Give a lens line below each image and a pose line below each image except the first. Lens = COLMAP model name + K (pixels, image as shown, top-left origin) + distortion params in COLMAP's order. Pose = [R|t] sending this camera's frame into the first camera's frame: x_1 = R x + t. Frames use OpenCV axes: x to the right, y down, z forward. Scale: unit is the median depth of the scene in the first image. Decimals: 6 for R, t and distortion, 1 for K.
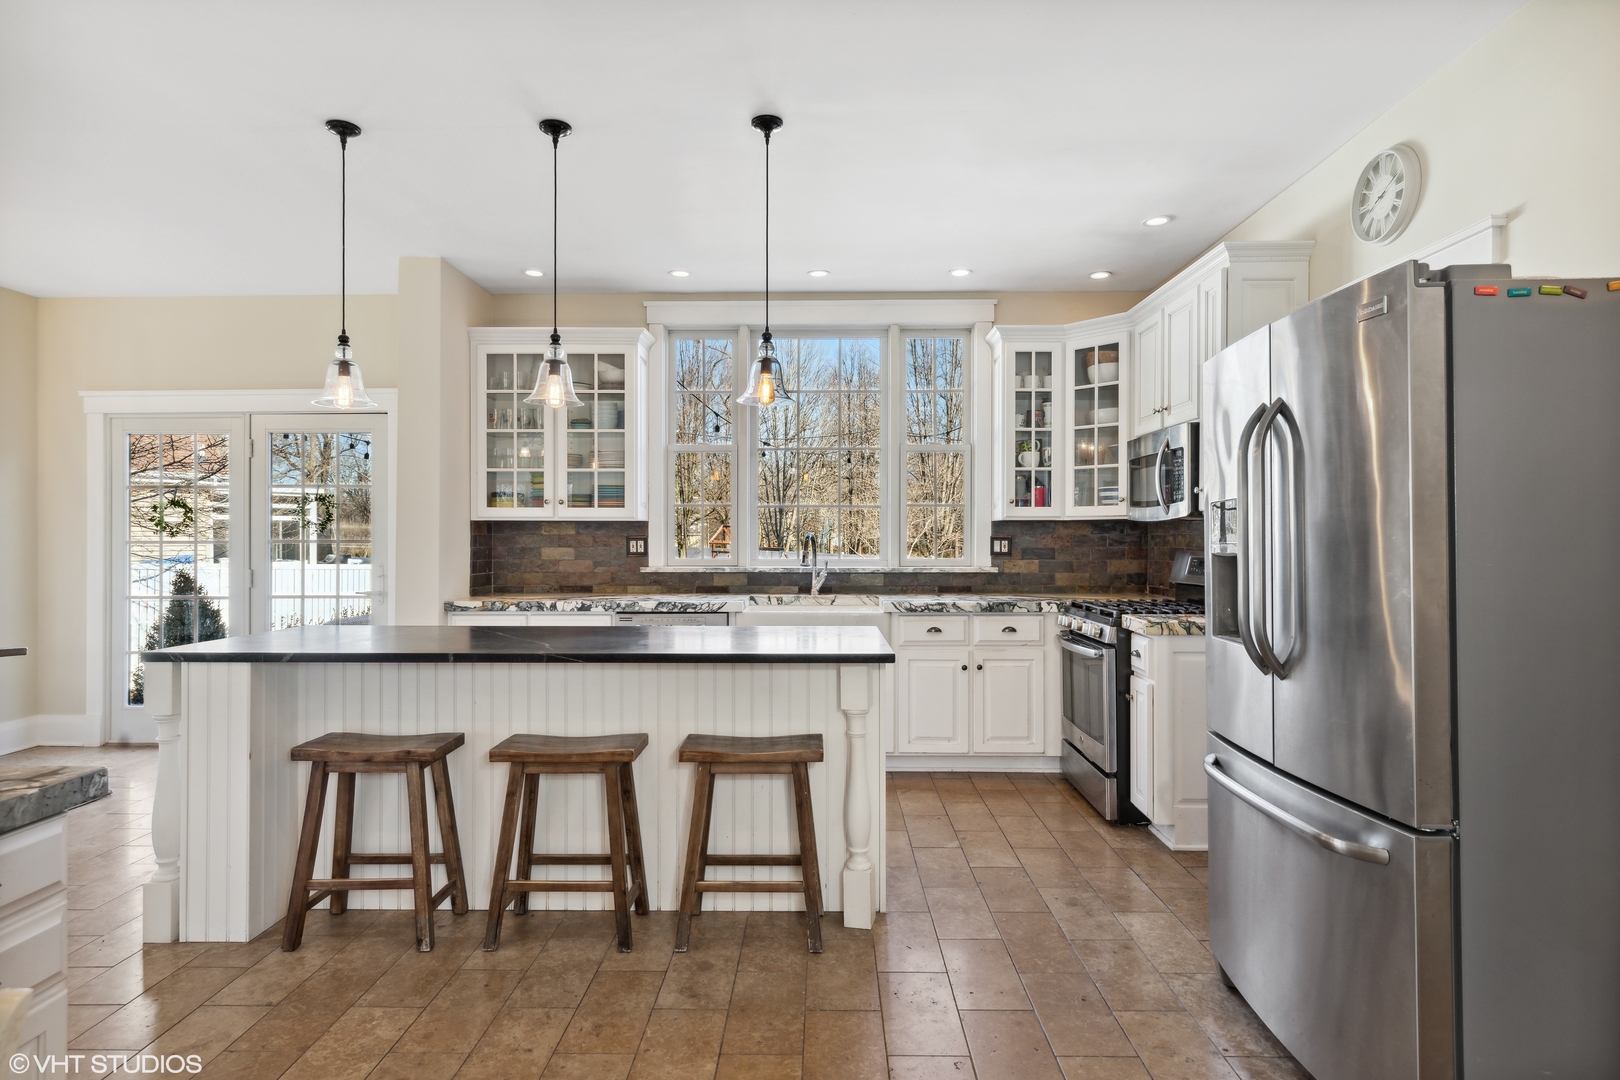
lens RADIAL K [[880.5, 0, 810.0], [0, 880.5, 540.0], [0, 0, 1]] dist [0.004384, 0.001017]
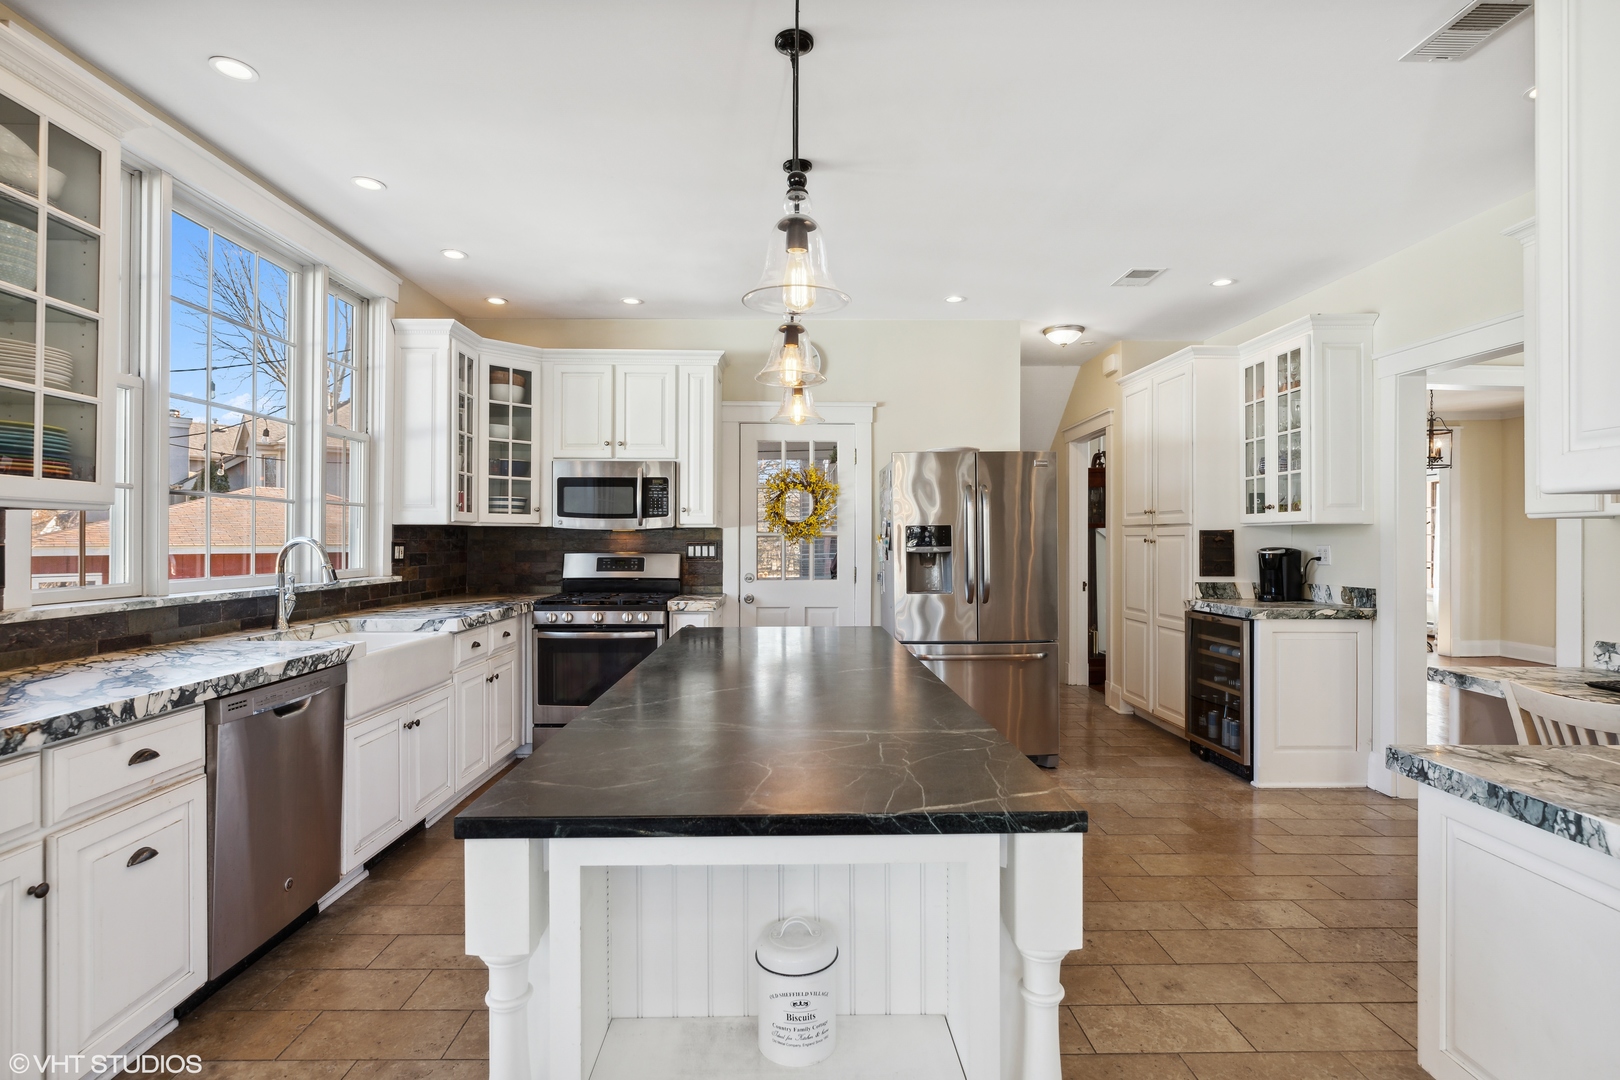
lens RADIAL K [[784.6, 0, 810.0], [0, 784.6, 540.0], [0, 0, 1]] dist [-0.003343, -0.000546]
pose [[-0.049381, -0.000457, 0.998780, -0.668053], [0.003587, 0.999993, 0.000635, -0.005267], [-0.998774, 0.003614, -0.049379, 0.675771]]
